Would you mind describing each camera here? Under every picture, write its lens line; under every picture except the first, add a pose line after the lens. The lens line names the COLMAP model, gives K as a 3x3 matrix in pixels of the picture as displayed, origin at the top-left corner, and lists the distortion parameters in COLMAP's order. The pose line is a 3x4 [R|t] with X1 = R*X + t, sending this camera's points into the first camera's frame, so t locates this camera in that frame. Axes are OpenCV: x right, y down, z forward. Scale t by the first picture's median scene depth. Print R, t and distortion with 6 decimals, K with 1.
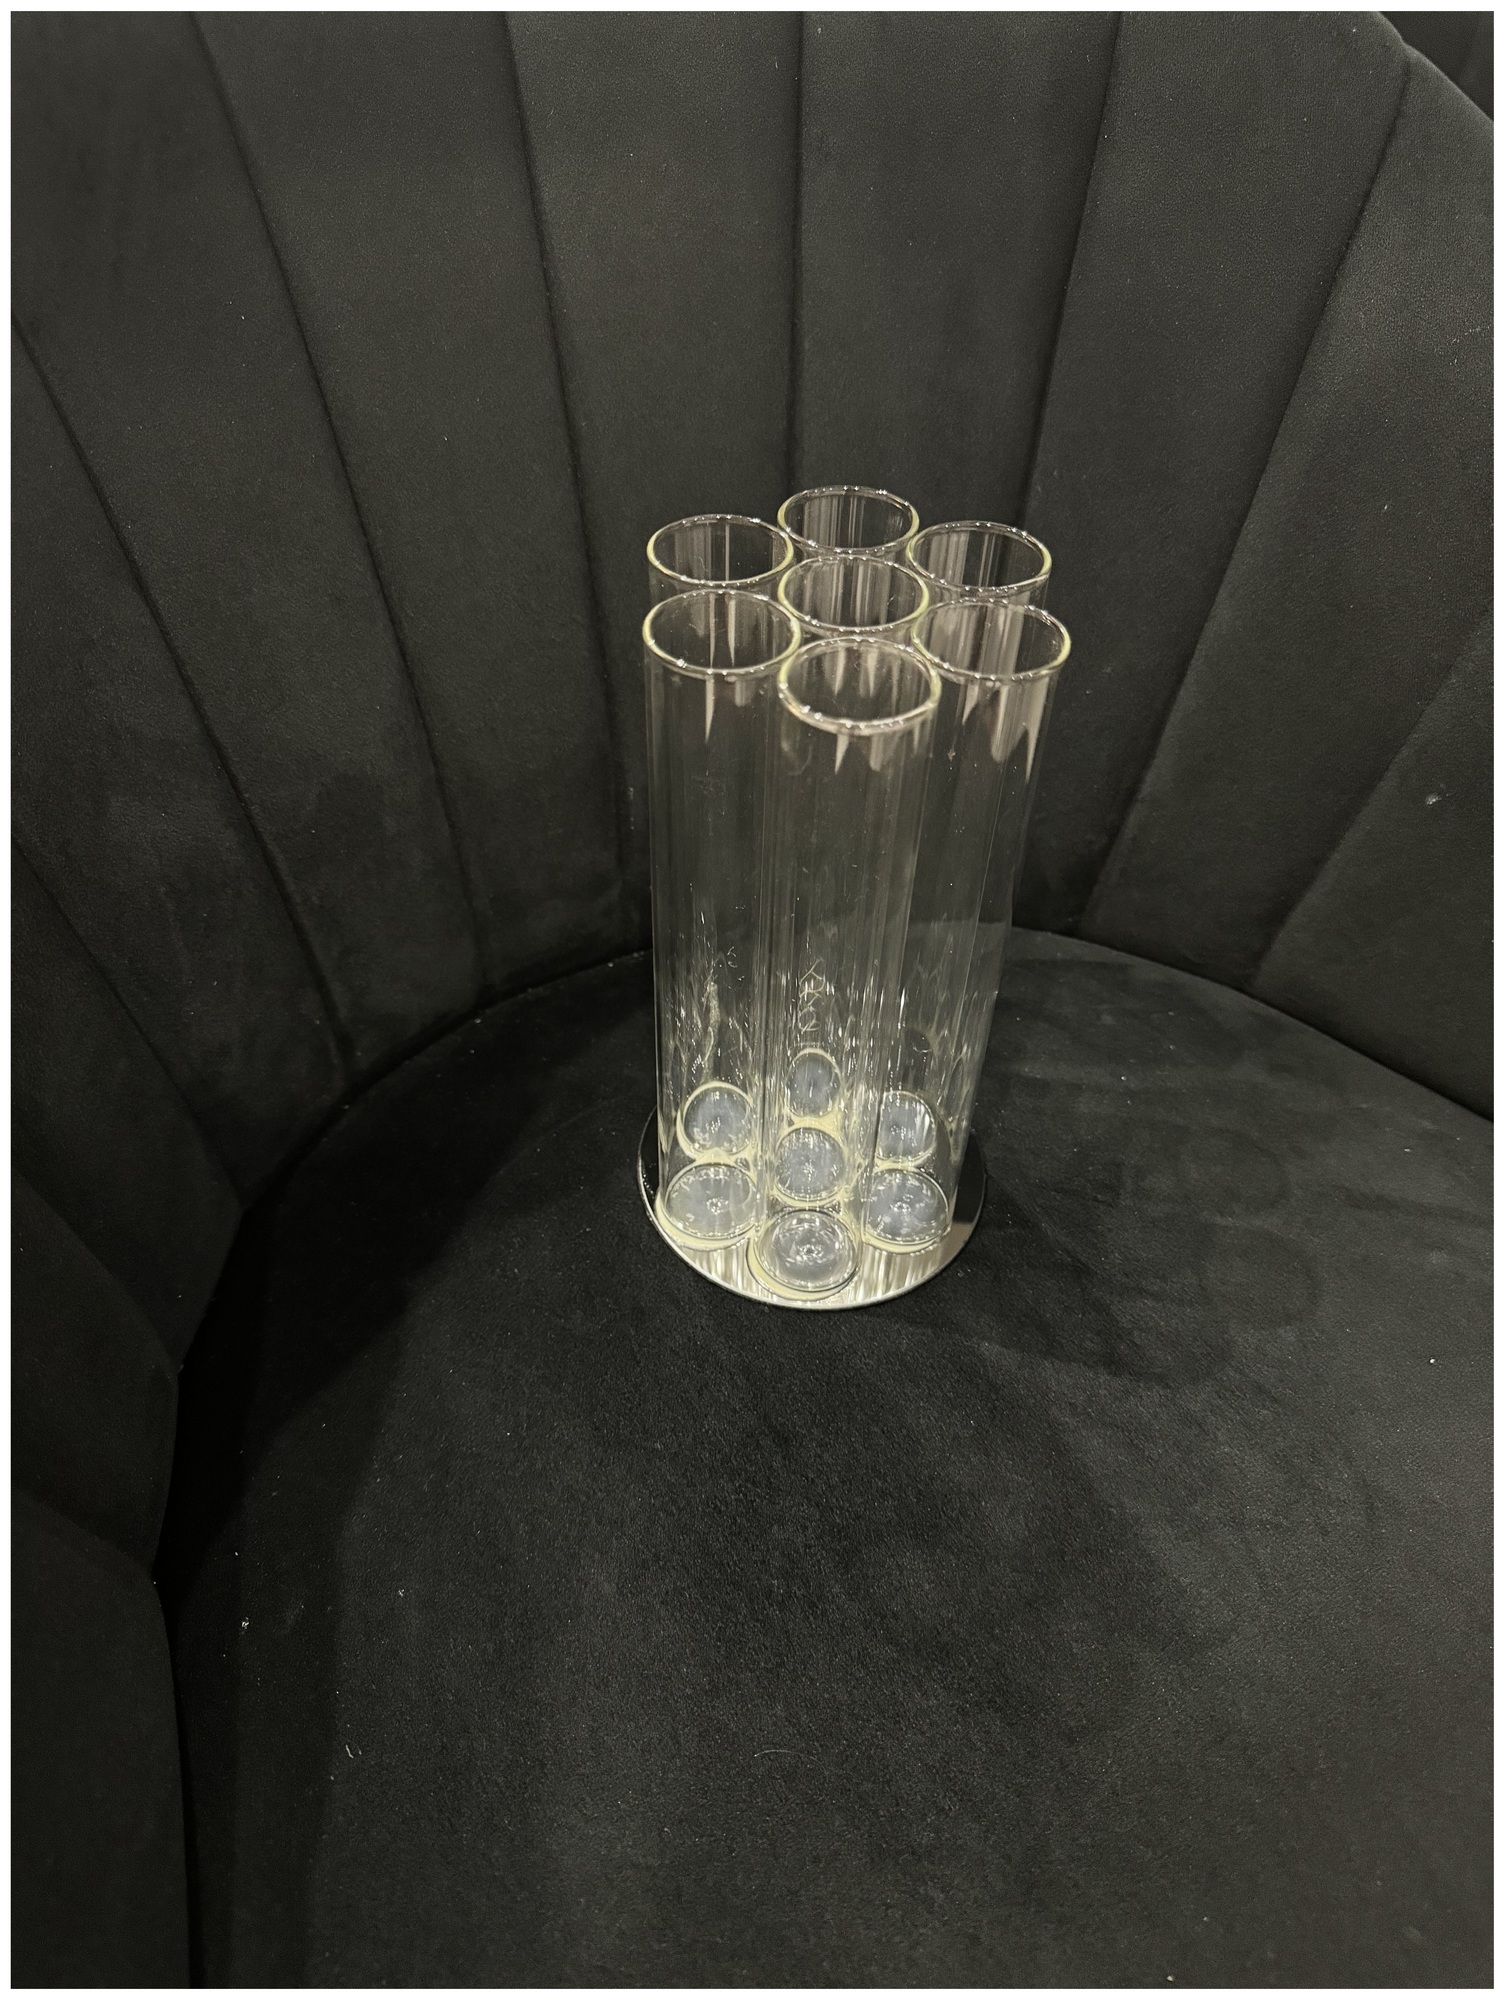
lens RADIAL K [[1448.3, 0, 767.3], [0, 1448.3, 994.0], [0, 0, 1]] dist [-0.014452, -0.031806]
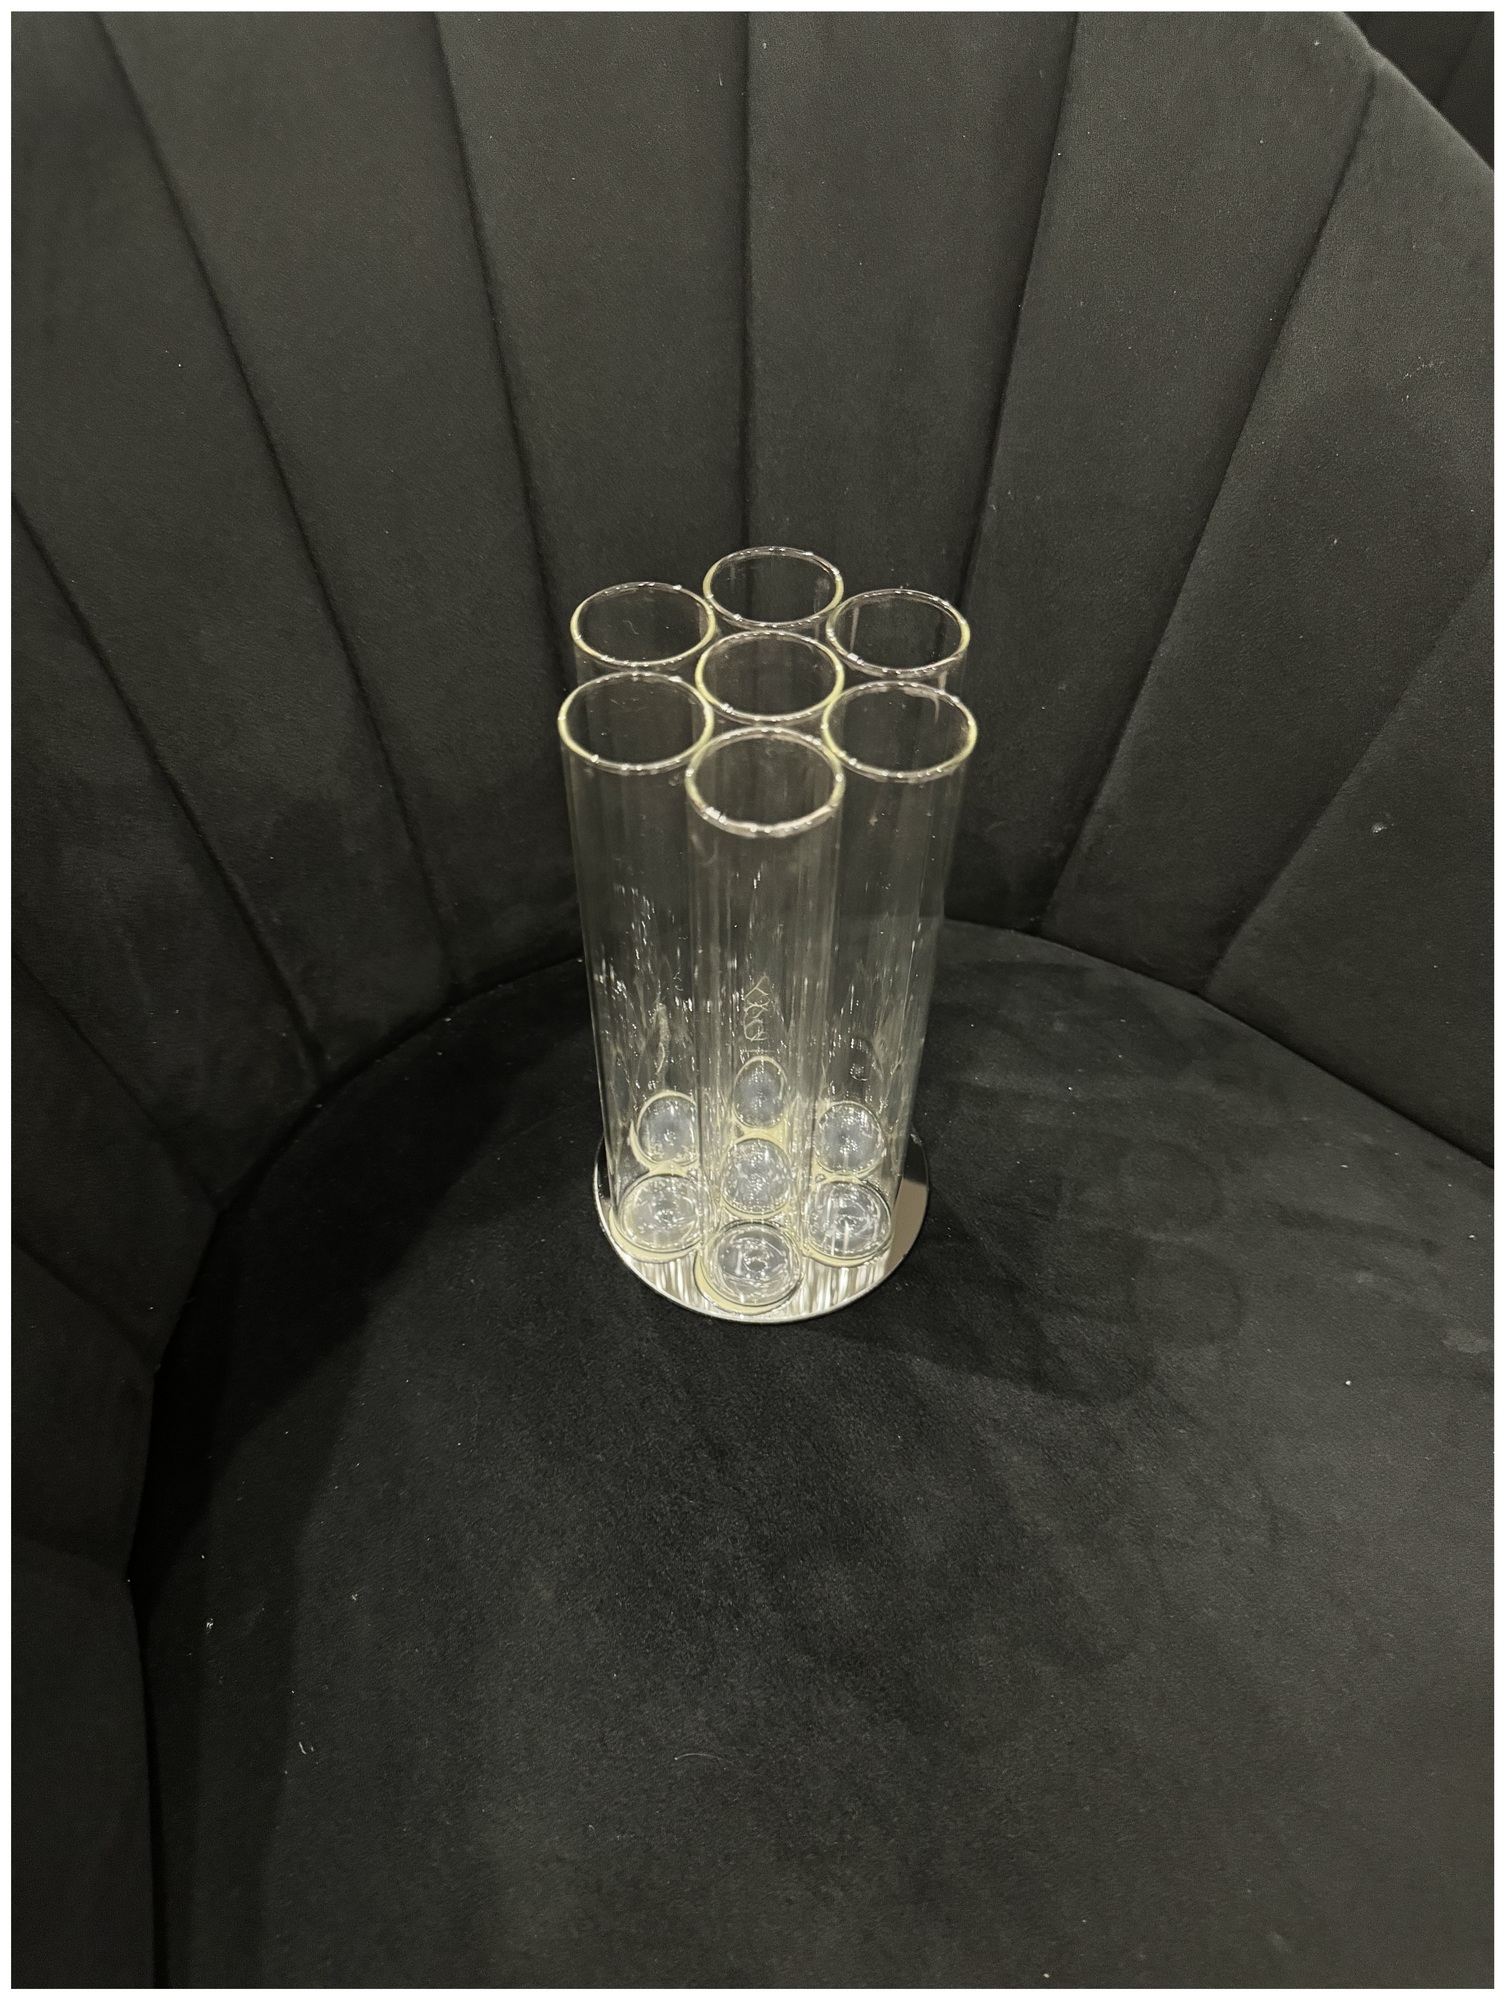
lens RADIAL K [[1448.3, 0, 768.7], [0, 1448.3, 998.2], [0, 0, 1]] dist [-0.014452, -0.031806]
pose [[0.999746, 0.008423, -0.020888, 0.062513], [-0.006742, 0.996829, 0.079282, -0.099500], [0.021489, -0.079122, 0.996633, -0.023351]]
